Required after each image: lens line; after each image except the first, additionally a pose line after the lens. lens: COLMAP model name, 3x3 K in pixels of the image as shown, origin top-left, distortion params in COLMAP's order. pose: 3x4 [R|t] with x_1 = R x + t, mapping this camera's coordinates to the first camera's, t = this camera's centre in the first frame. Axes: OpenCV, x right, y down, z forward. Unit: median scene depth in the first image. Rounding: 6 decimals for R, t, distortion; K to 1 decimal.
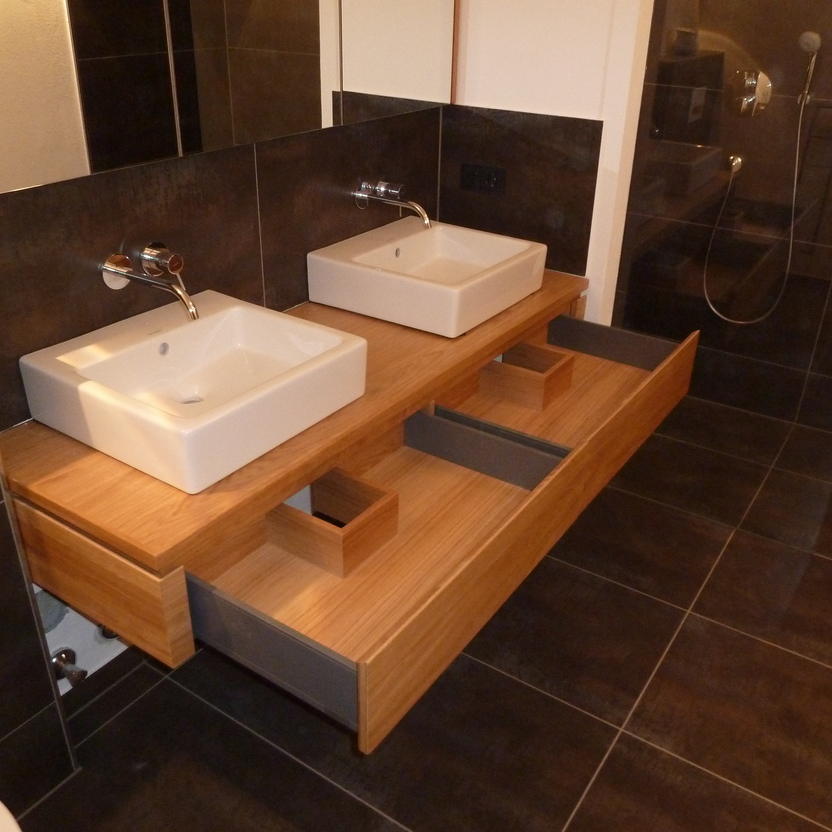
lens RADIAL K [[824.8, 0, 416.0], [0, 824.8, 416.0], [0, 0, 1]] dist [-0.042552, 0.016061]
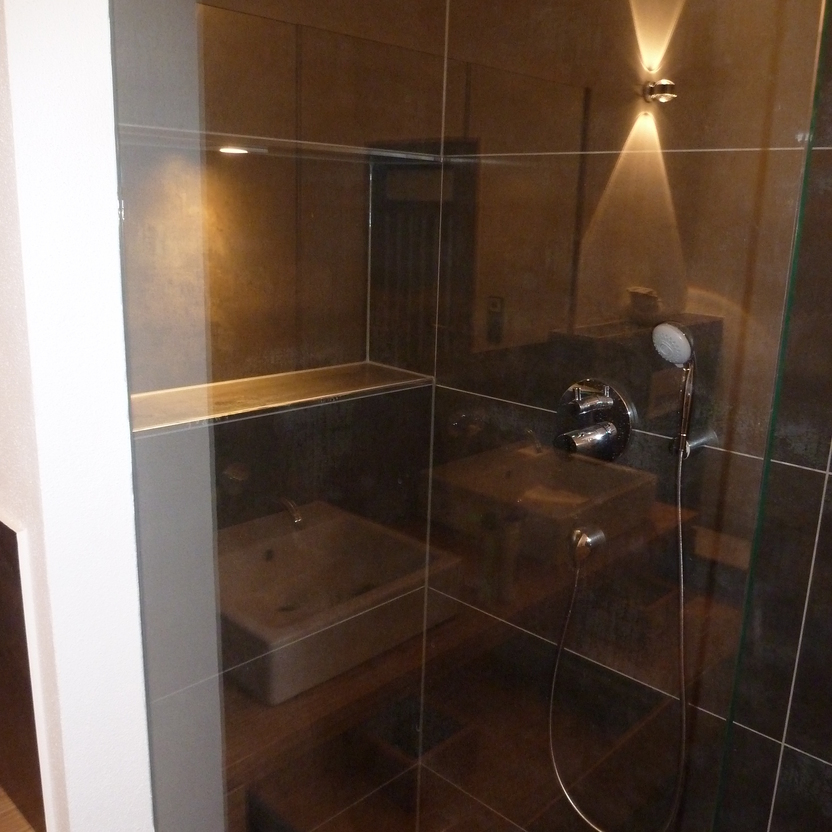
lens RADIAL K [[824.8, 0, 416.0], [0, 824.8, 416.0], [0, 0, 1]] dist [-0.042552, 0.016061]
pose [[0.980382, 0.058383, -0.188262, 0.522420], [-0.103386, 0.965509, -0.238963, -0.341066], [0.167817, 0.253738, 0.952604, 0.609916]]
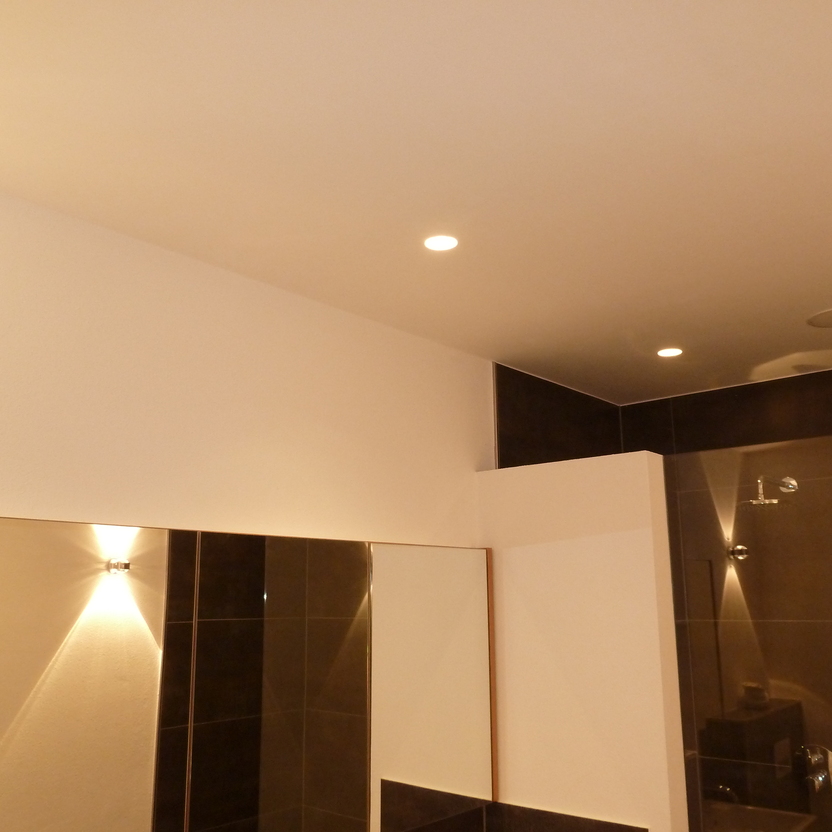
lens RADIAL K [[824.8, 0, 416.0], [0, 824.8, 416.0], [0, 0, 1]] dist [-0.042552, 0.016061]
pose [[0.991997, -0.054625, -0.113835, 0.097937], [-0.032817, 0.759043, -0.650212, -0.103288], [0.121923, 0.648744, 0.751176, -0.049433]]
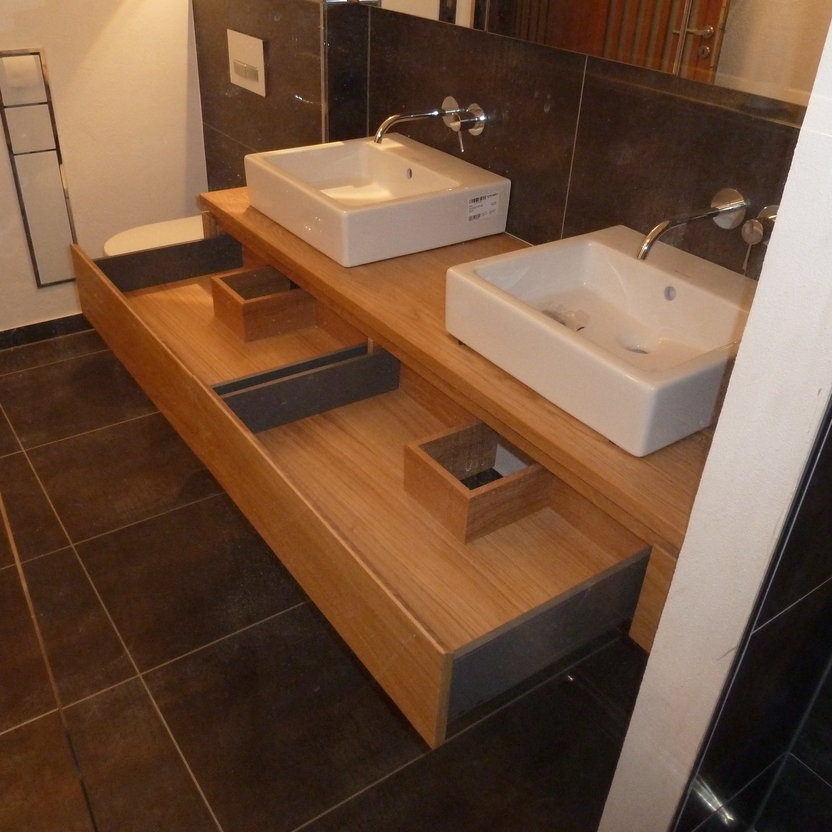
lens RADIAL K [[824.8, 0, 416.0], [0, 824.8, 416.0], [0, 0, 1]] dist [-0.042552, 0.016061]
pose [[-0.354792, 0.472672, -0.806662, 0.655655], [-0.485981, 0.643838, 0.591012, -0.444195], [0.798715, 0.601709, 0.001281, 0.936657]]
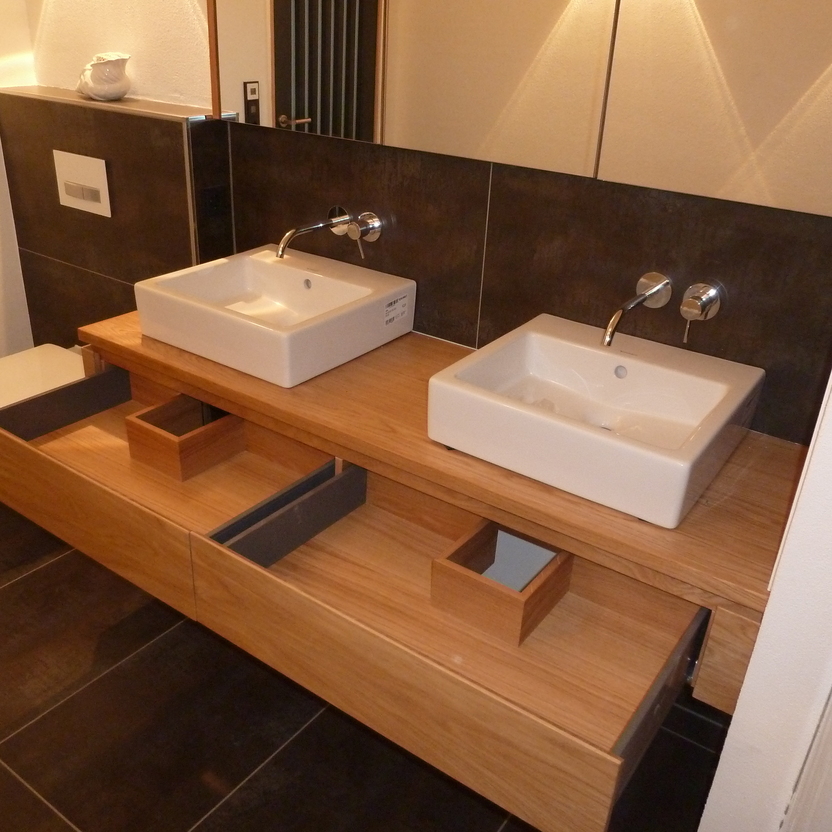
lens RADIAL K [[824.8, 0, 416.0], [0, 824.8, 416.0], [0, 0, 1]] dist [-0.042552, 0.016061]
pose [[-0.020577, 0.425501, -0.904724, 0.676874], [-0.512911, 0.772266, 0.374870, -0.361547], [0.858195, 0.471757, 0.202353, 0.751369]]
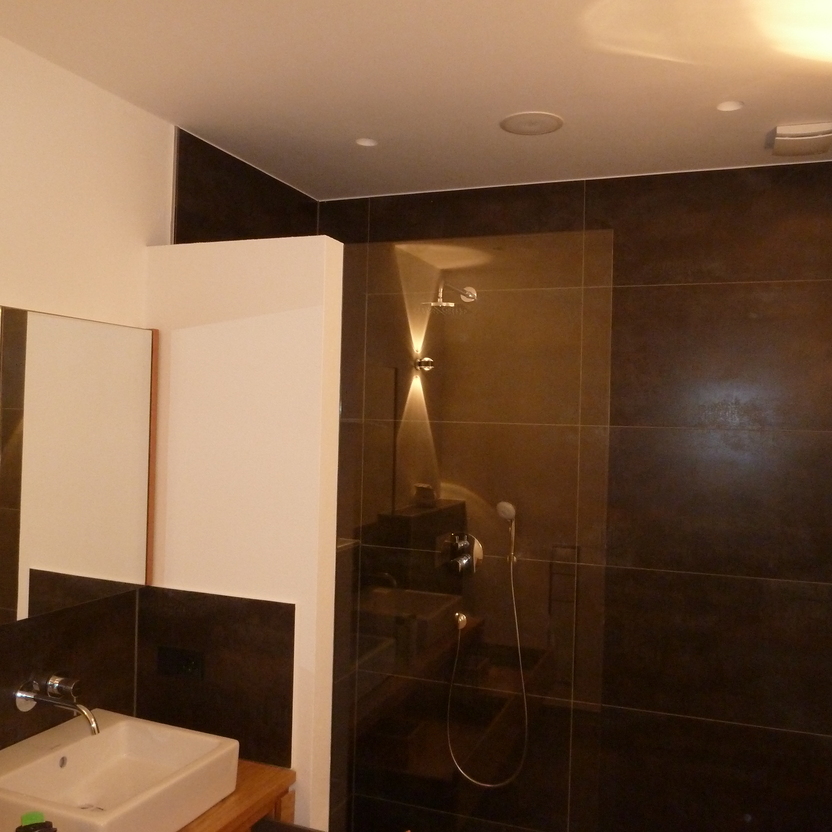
lens RADIAL K [[824.8, 0, 416.0], [0, 824.8, 416.0], [0, 0, 1]] dist [-0.042552, 0.016061]
pose [[0.976862, 0.006043, 0.213785, 0.161533], [0.095407, 0.882313, -0.460892, -0.093438], [-0.191411, 0.470624, 0.861322, 0.021011]]
